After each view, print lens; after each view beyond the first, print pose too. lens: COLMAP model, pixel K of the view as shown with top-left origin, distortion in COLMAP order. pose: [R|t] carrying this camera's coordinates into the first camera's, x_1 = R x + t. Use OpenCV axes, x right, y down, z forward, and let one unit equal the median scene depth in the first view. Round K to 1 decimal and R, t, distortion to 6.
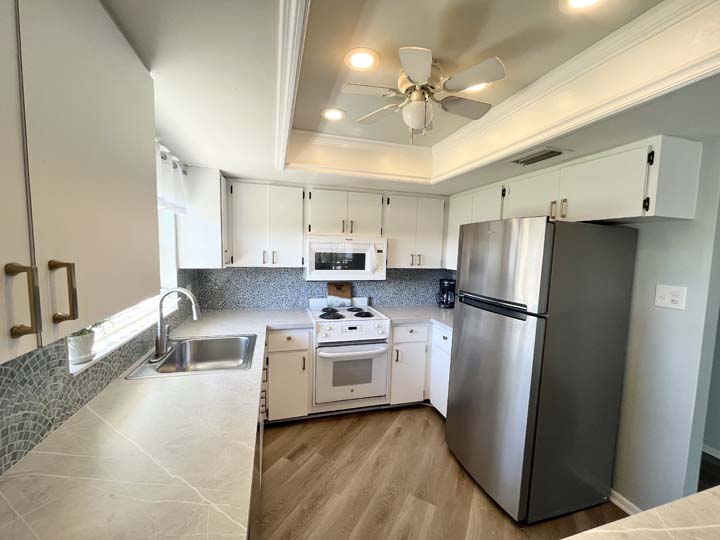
lens RADIAL K [[290.1, 0, 357.4], [0, 290.1, 272.1], [0, 0, 1]] dist [-0.000118, 0.000179]
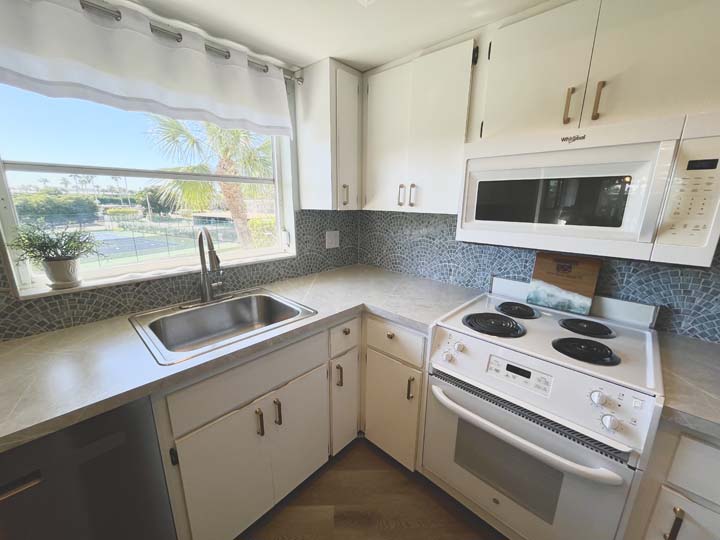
lens RADIAL K [[290.1, 0, 357.4], [0, 290.1, 272.1], [0, 0, 1]] dist [-0.000118, 0.000179]
pose [[0.510877, 0.191038, -0.838158, 0.172003], [-0.066825, 0.980870, 0.182835, 0.002772], [0.857053, -0.037396, 0.513870, 0.592354]]
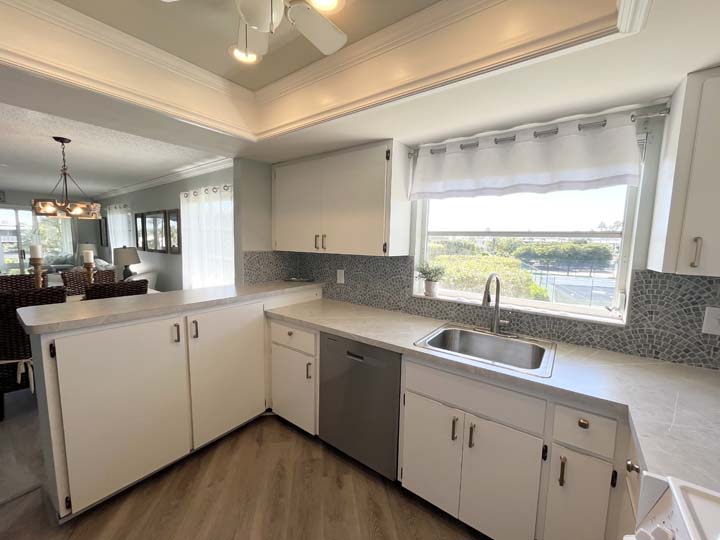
lens RADIAL K [[290.1, 0, 357.4], [0, 290.1, 272.1], [0, 0, 1]] dist [-0.000118, 0.000179]
pose [[-0.796082, 0.026338, -0.604616, 0.234126], [-0.087551, 0.983531, 0.158120, -0.039537], [0.598823, 0.178811, -0.780665, 0.931815]]
